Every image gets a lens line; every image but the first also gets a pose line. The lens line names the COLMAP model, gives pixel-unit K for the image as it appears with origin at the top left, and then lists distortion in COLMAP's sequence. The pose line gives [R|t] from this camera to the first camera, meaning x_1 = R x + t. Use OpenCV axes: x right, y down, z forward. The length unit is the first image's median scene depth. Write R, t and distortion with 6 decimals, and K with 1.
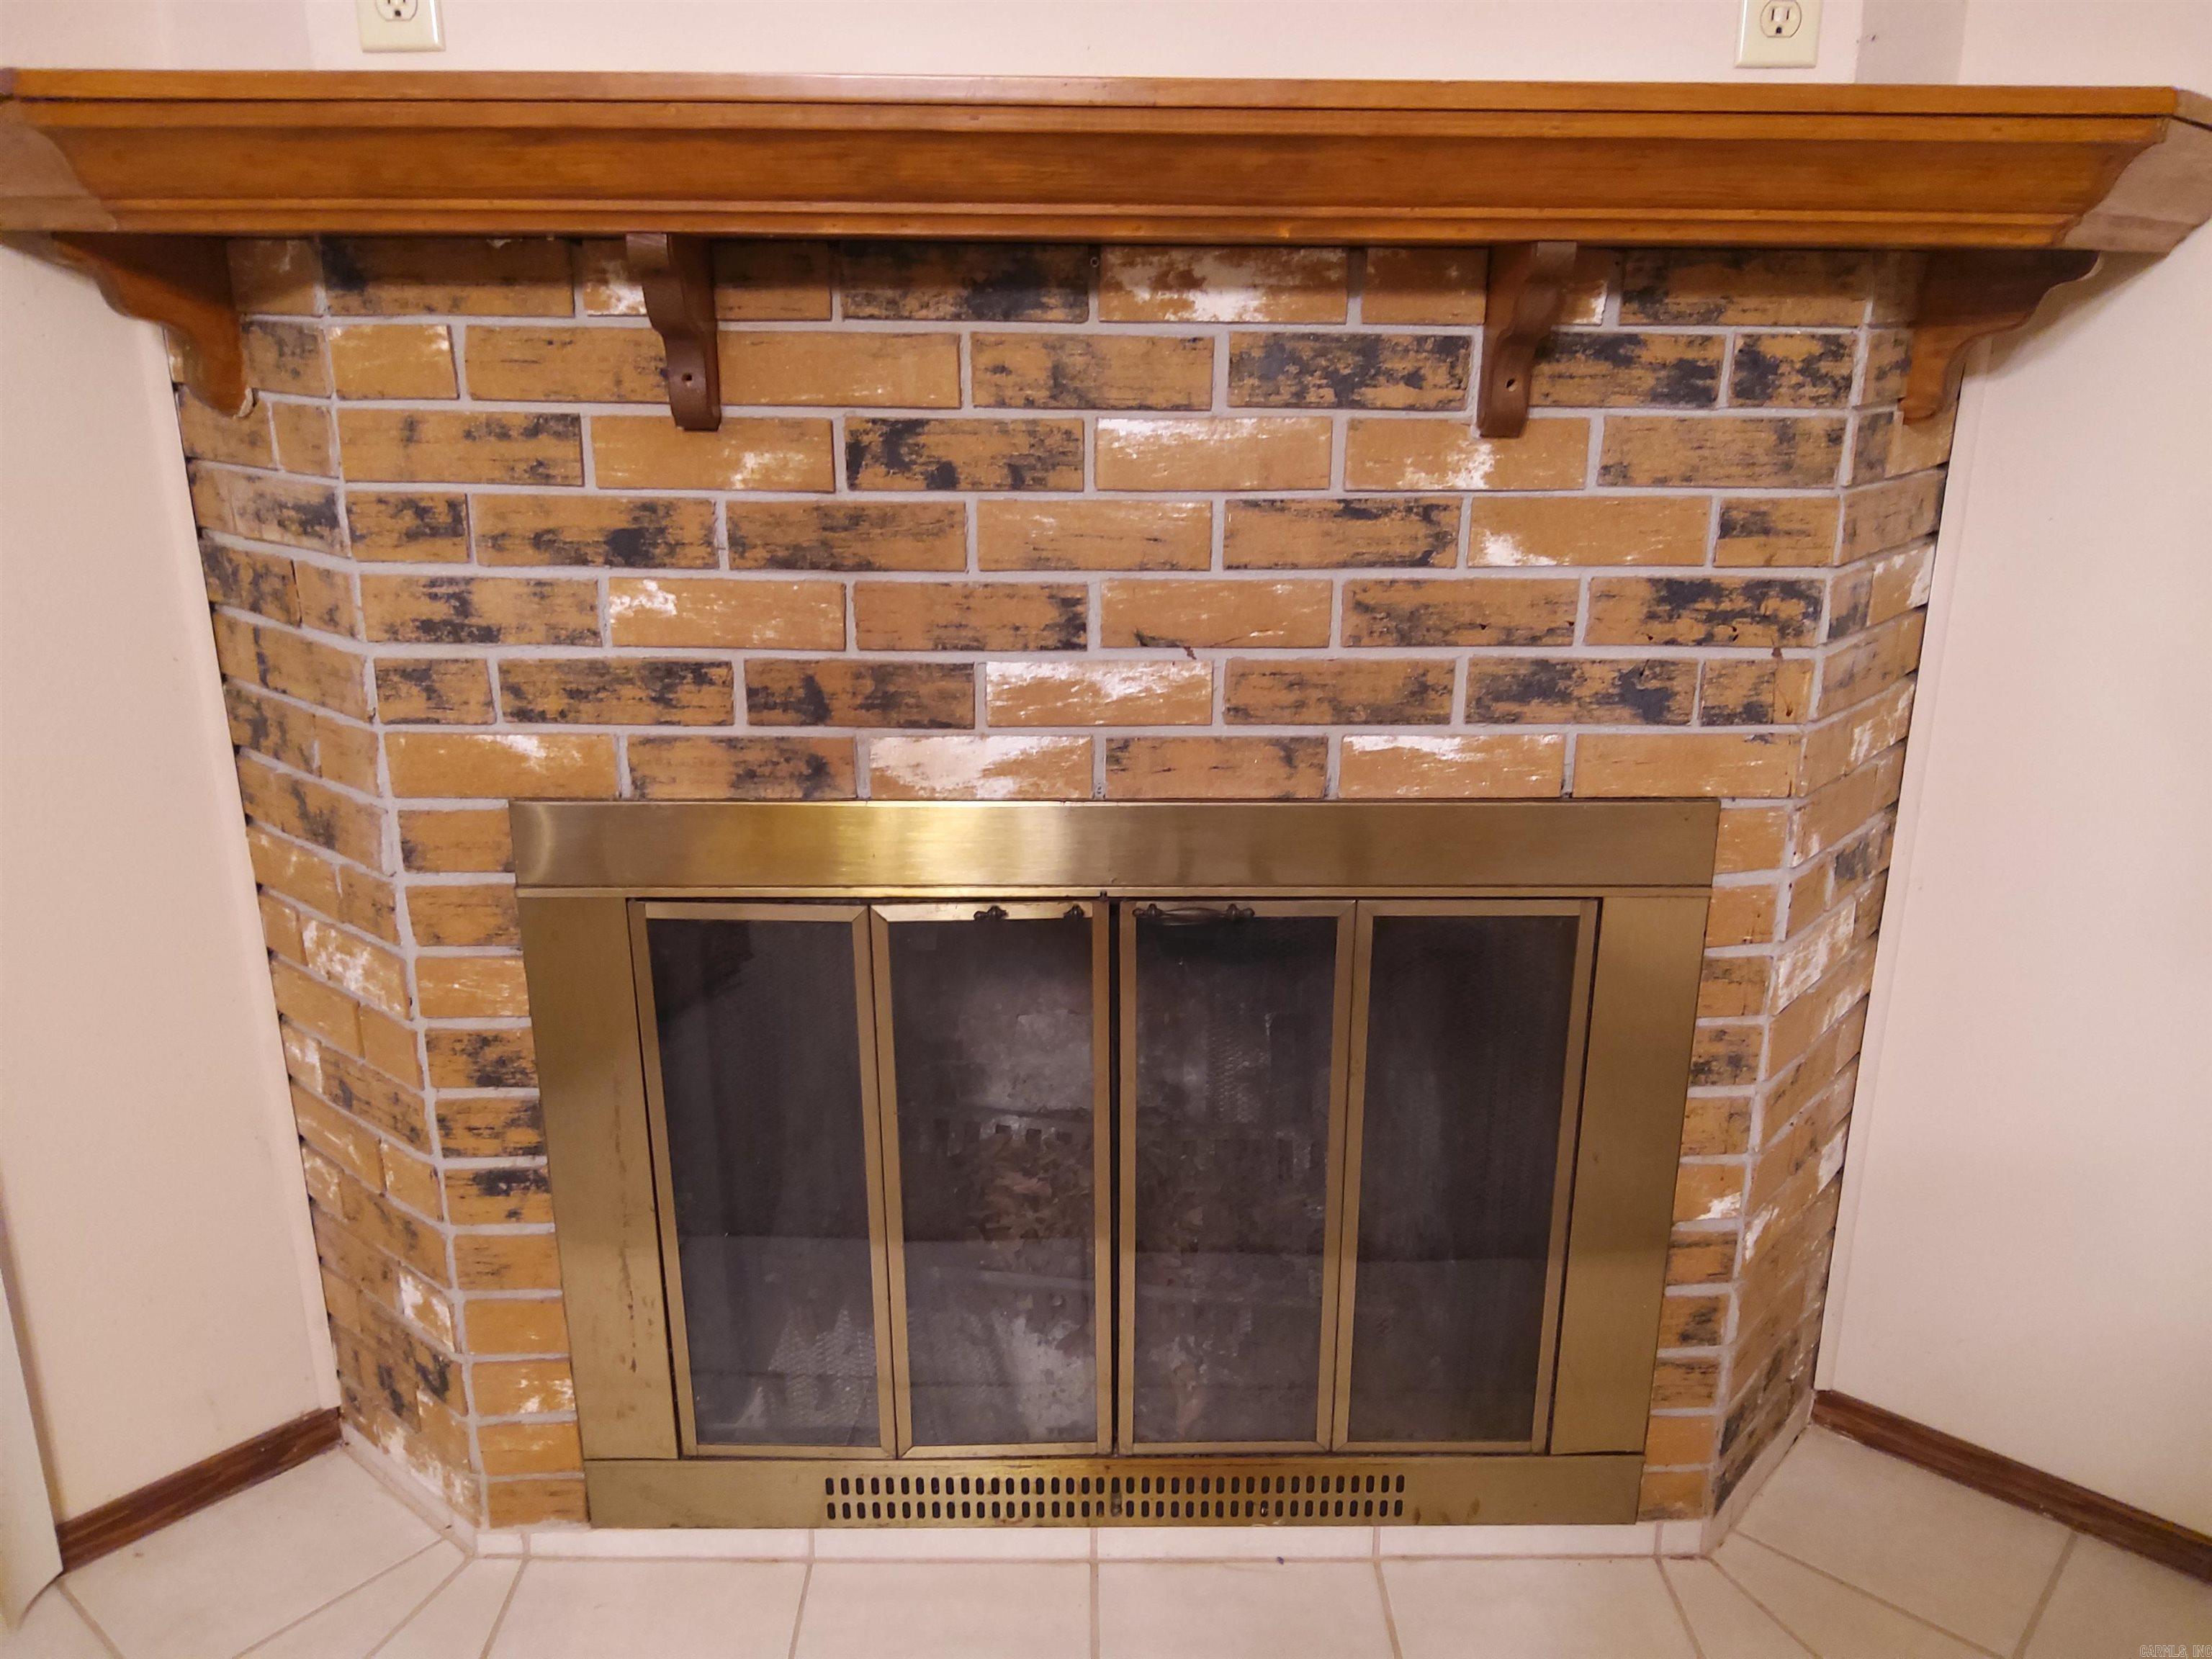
lens RADIAL K [[1680.6, 0, 1106.0], [0, 1680.6, 829.5], [0, 0, 1]] dist [0.113210, -0.233413]
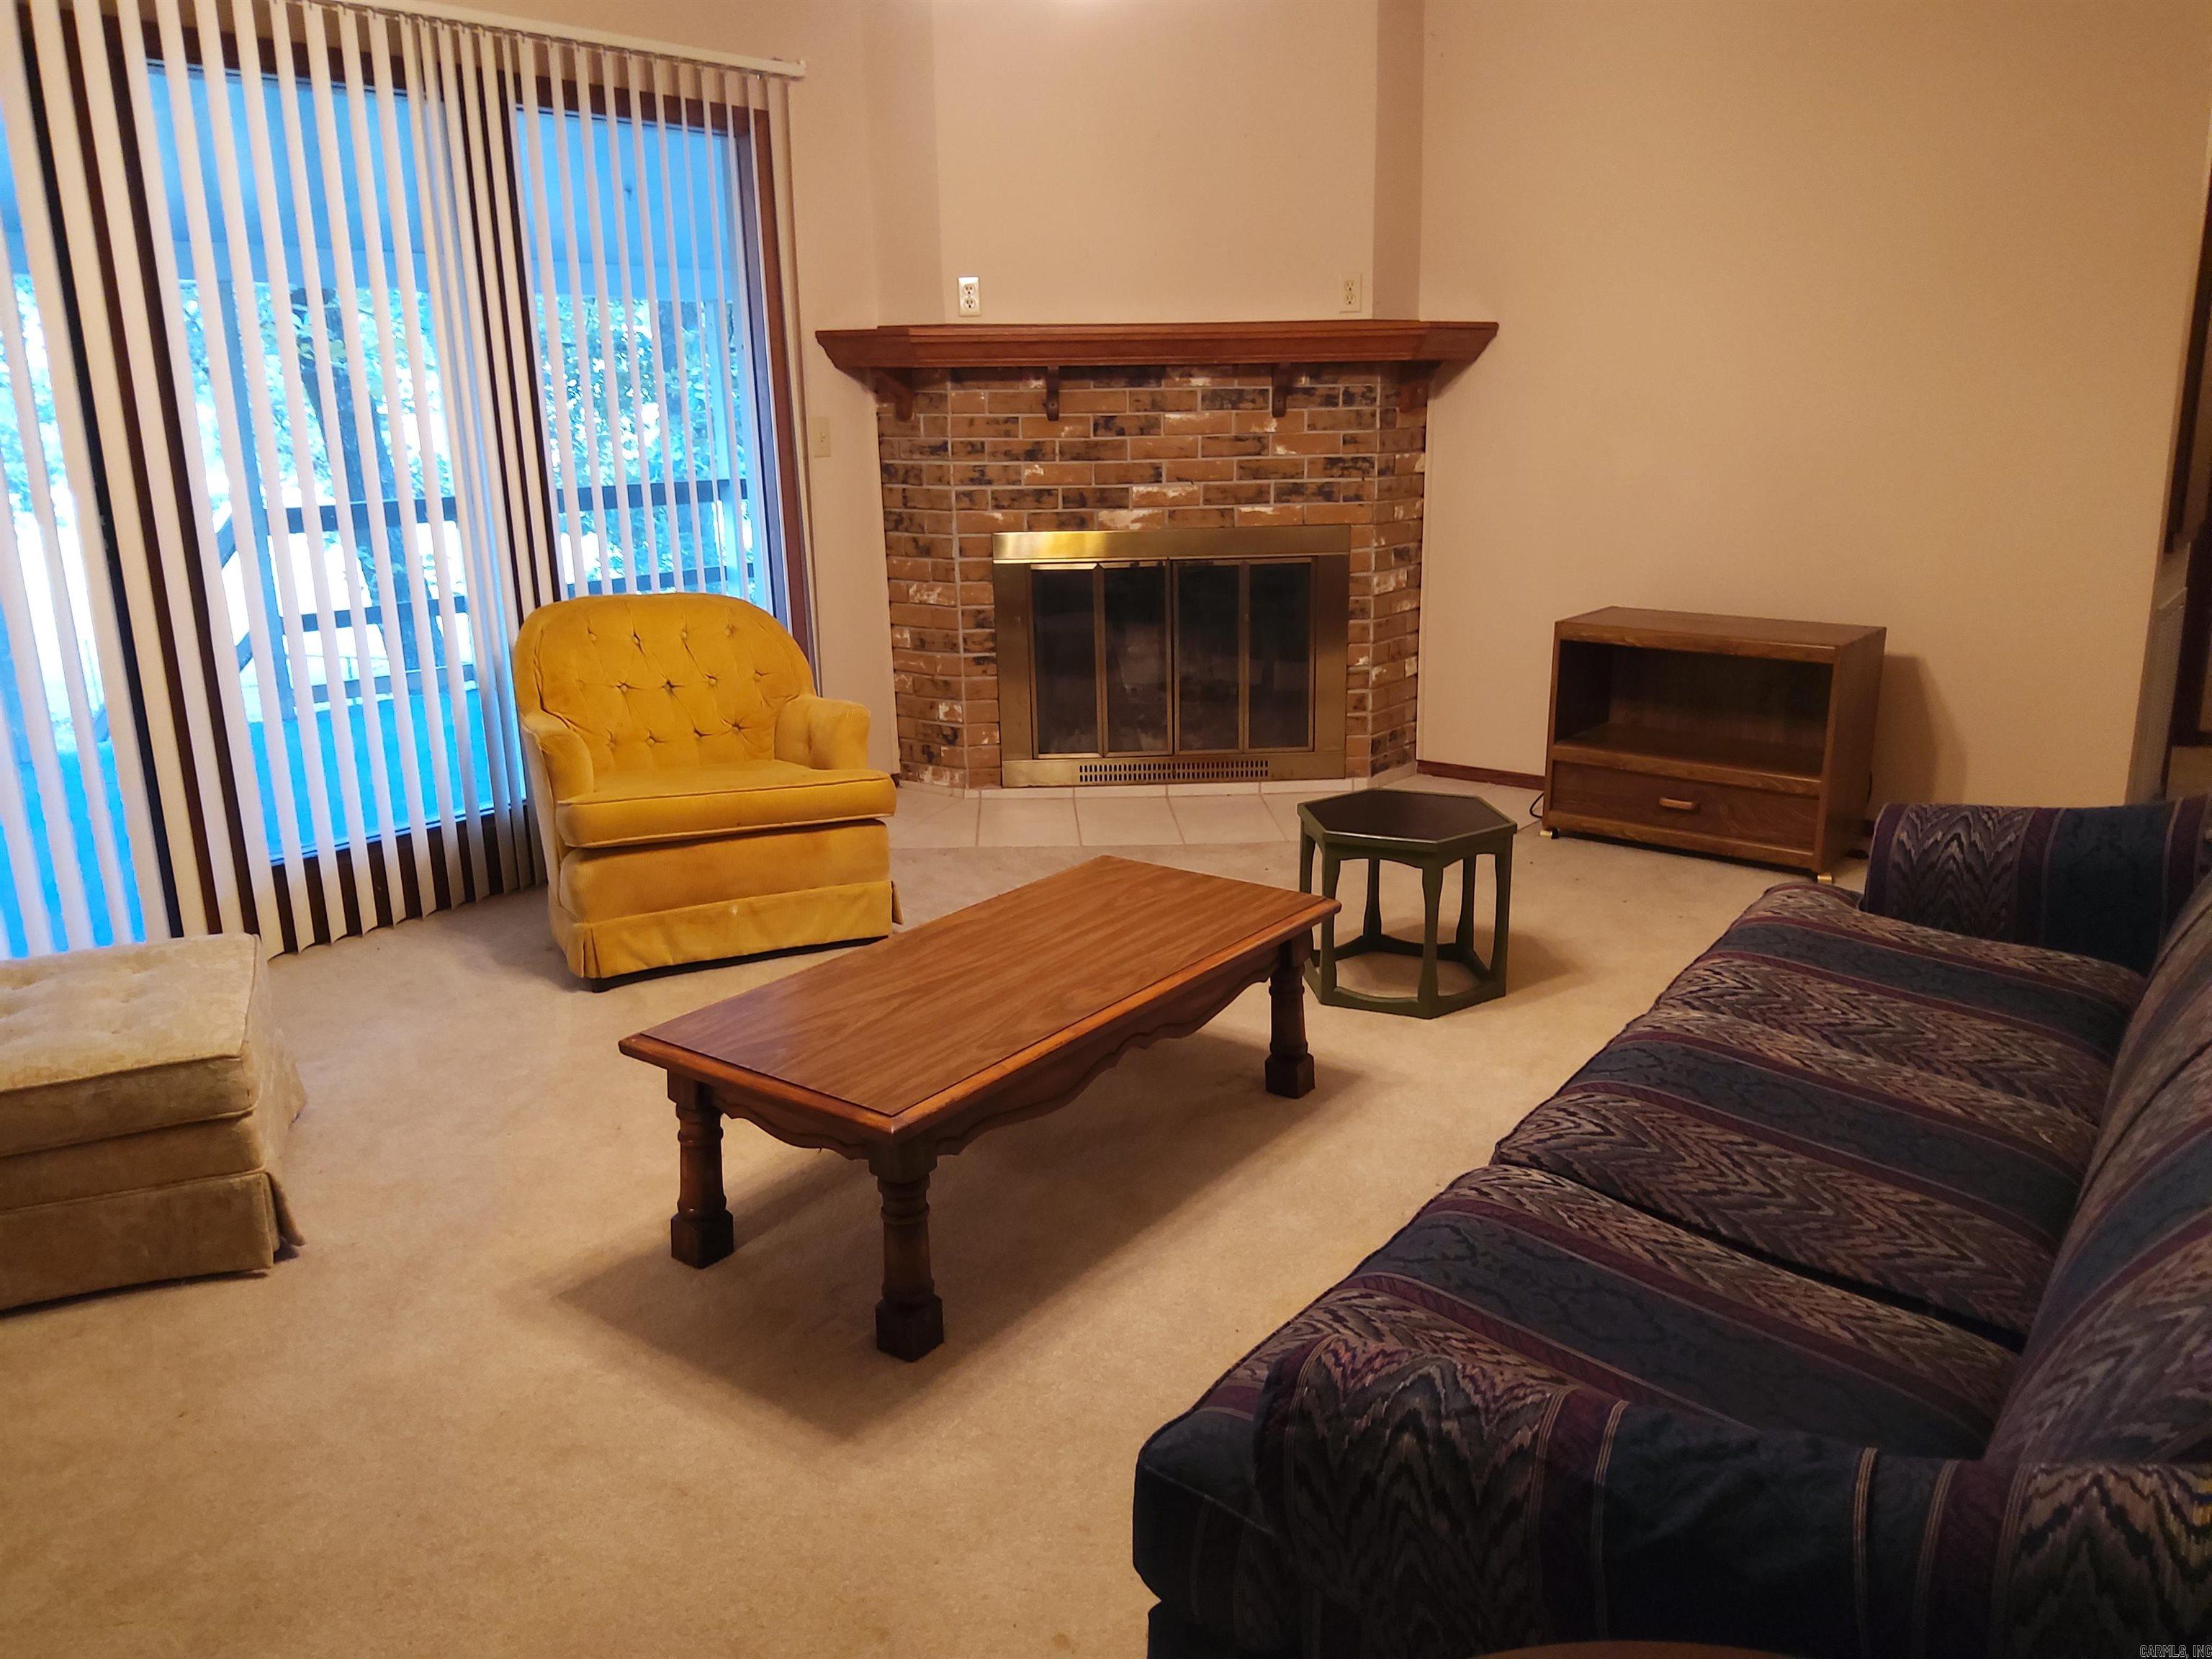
lens RADIAL K [[1662.0, 0, 1114.4], [0, 1662.0, 833.8], [0, 0, 1]] dist [0.111316, -0.000331]
pose [[0.999095, -0.029991, 0.030146, -0.233189], [0.031390, 0.998400, -0.047041, 0.765248], [-0.028687, 0.047945, 0.998438, -2.359369]]
